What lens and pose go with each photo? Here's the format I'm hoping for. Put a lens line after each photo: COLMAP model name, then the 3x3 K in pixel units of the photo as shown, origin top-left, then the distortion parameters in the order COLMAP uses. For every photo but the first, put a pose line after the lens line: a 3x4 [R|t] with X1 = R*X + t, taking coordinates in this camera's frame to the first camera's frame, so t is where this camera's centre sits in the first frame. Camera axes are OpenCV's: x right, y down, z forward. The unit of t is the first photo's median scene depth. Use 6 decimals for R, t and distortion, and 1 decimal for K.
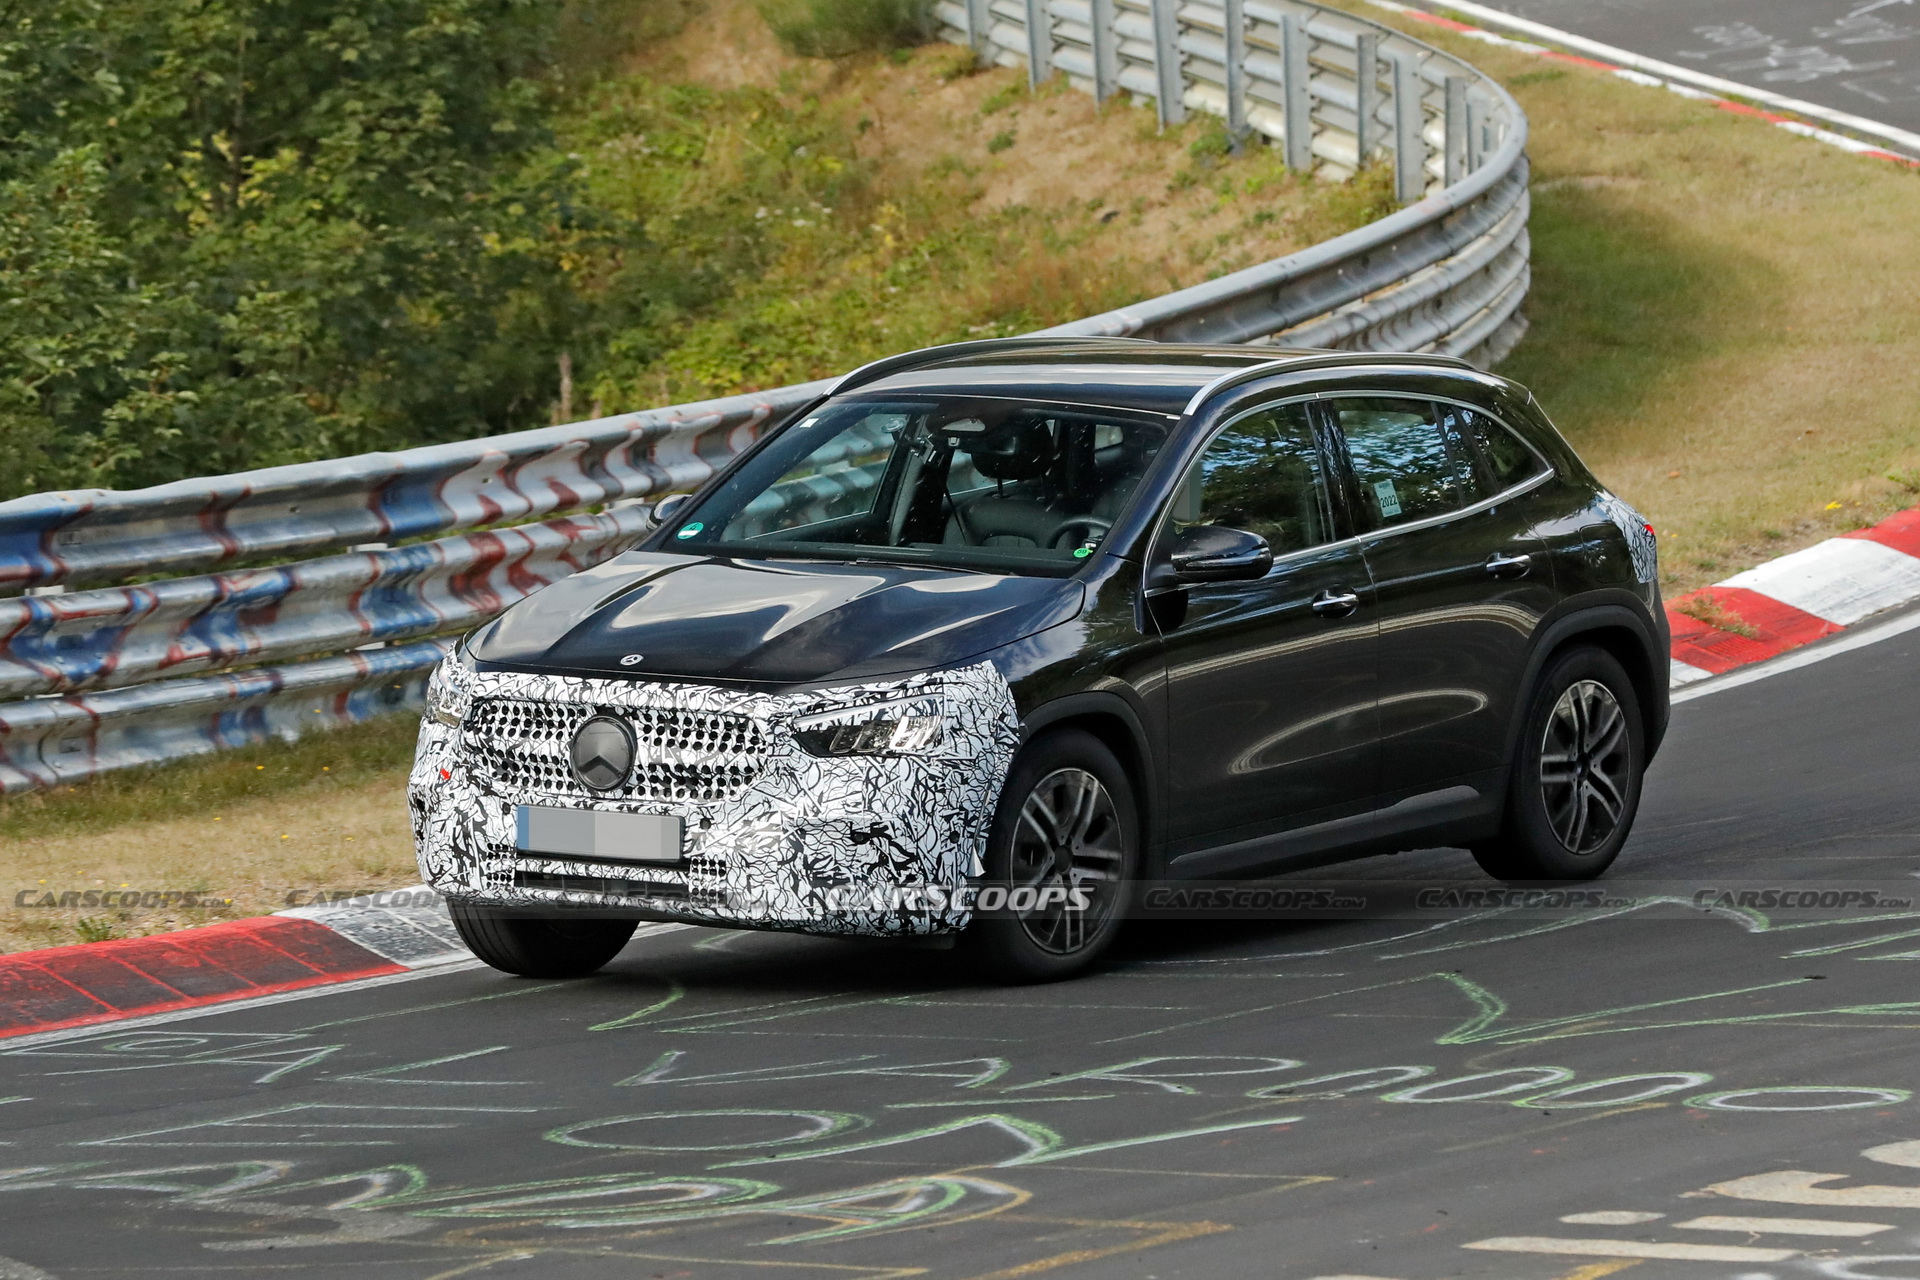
lens RADIAL K [[10029.6, 0, 960.7], [0, 10029.6, 814.1], [0, 0, 1]] dist [2.078716, -410.693801]
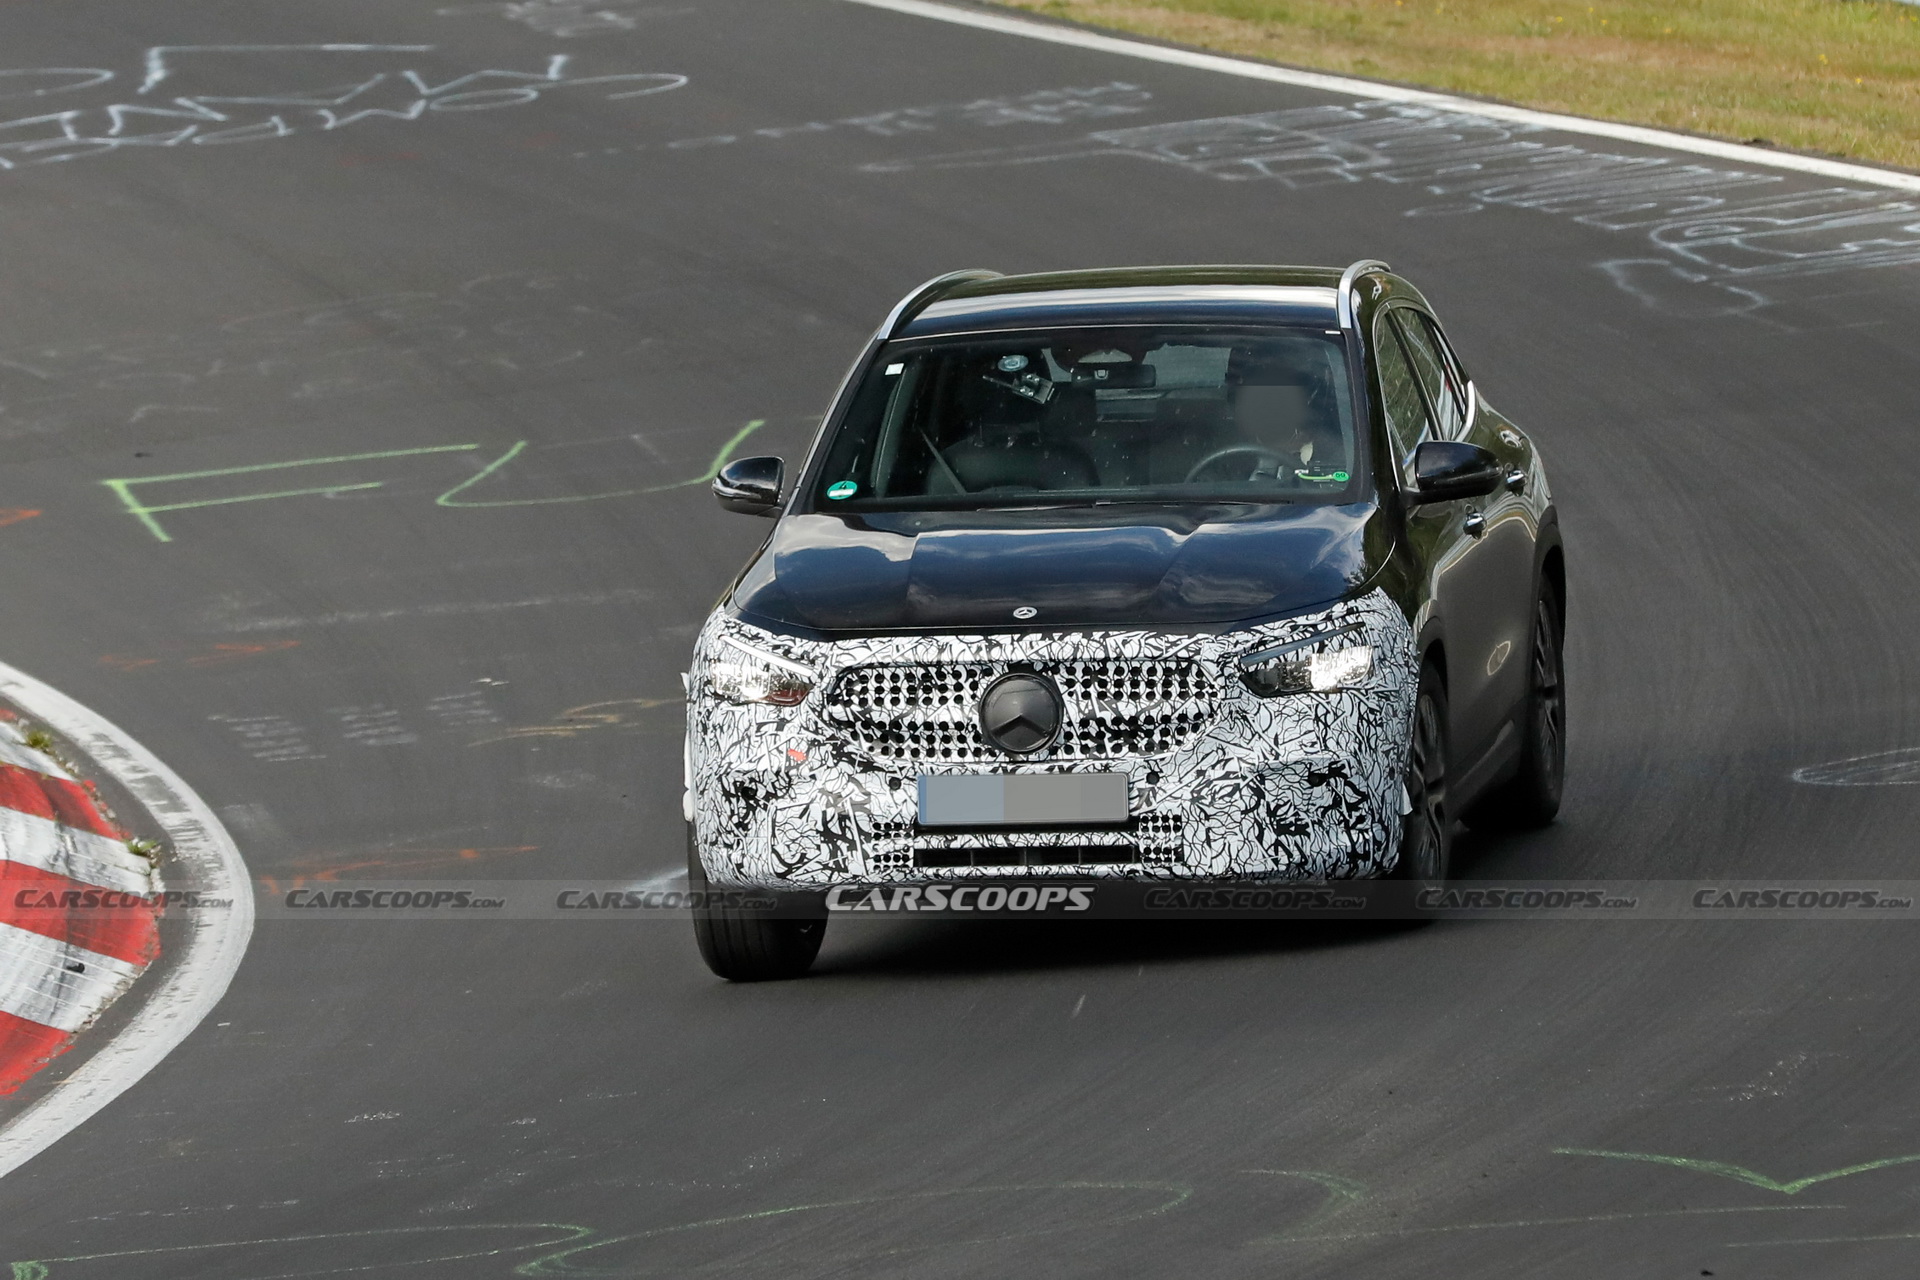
lens RADIAL K [[10029.6, 0, 960.7], [0, 10029.6, 814.1], [0, 0, 1]] dist [2.078716, -410.693801]
pose [[0.907853, -0.072338, 0.413001, -0.427259], [0.083595, 0.996457, -0.009225, 0.011430], [-0.410870, 0.042900, 0.910684, 0.156092]]
